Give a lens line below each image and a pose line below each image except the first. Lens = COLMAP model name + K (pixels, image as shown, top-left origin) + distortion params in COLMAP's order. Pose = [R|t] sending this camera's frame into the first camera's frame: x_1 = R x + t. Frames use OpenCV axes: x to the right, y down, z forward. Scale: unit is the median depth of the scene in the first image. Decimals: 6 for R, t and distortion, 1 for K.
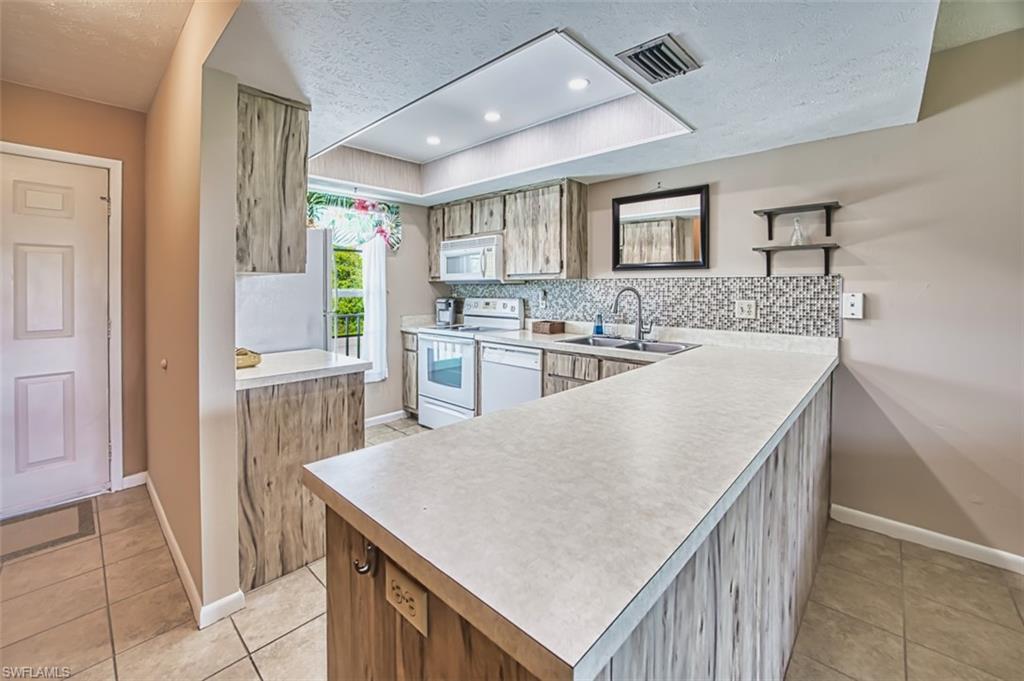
lens RADIAL K [[411.9, 0, 535.2], [0, 411.9, 284.9], [0, 0, 1]] dist [-0.019642, 0.003294]
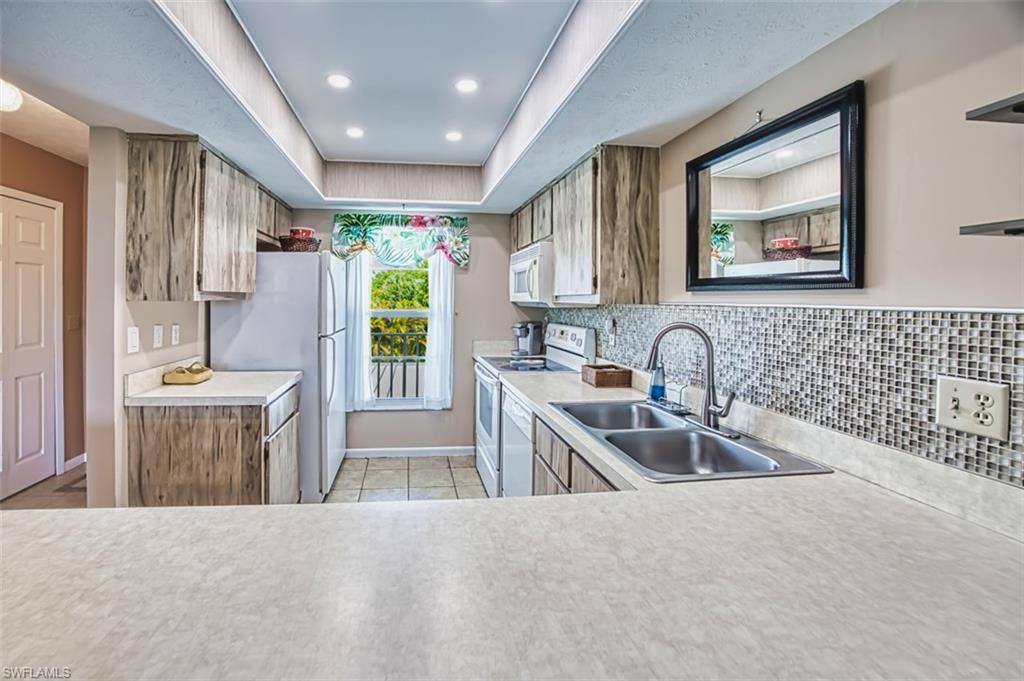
lens RADIAL K [[435.1, 0, 472.3], [0, 435.1, 294.4], [0, 0, 1]] dist [-0.017855, 0.006530]
pose [[0.737652, 0.003775, -0.675171, 0.434959], [-0.007822, 0.999965, -0.002956, -0.030170], [0.675136, 0.007462, 0.737655, 0.430664]]
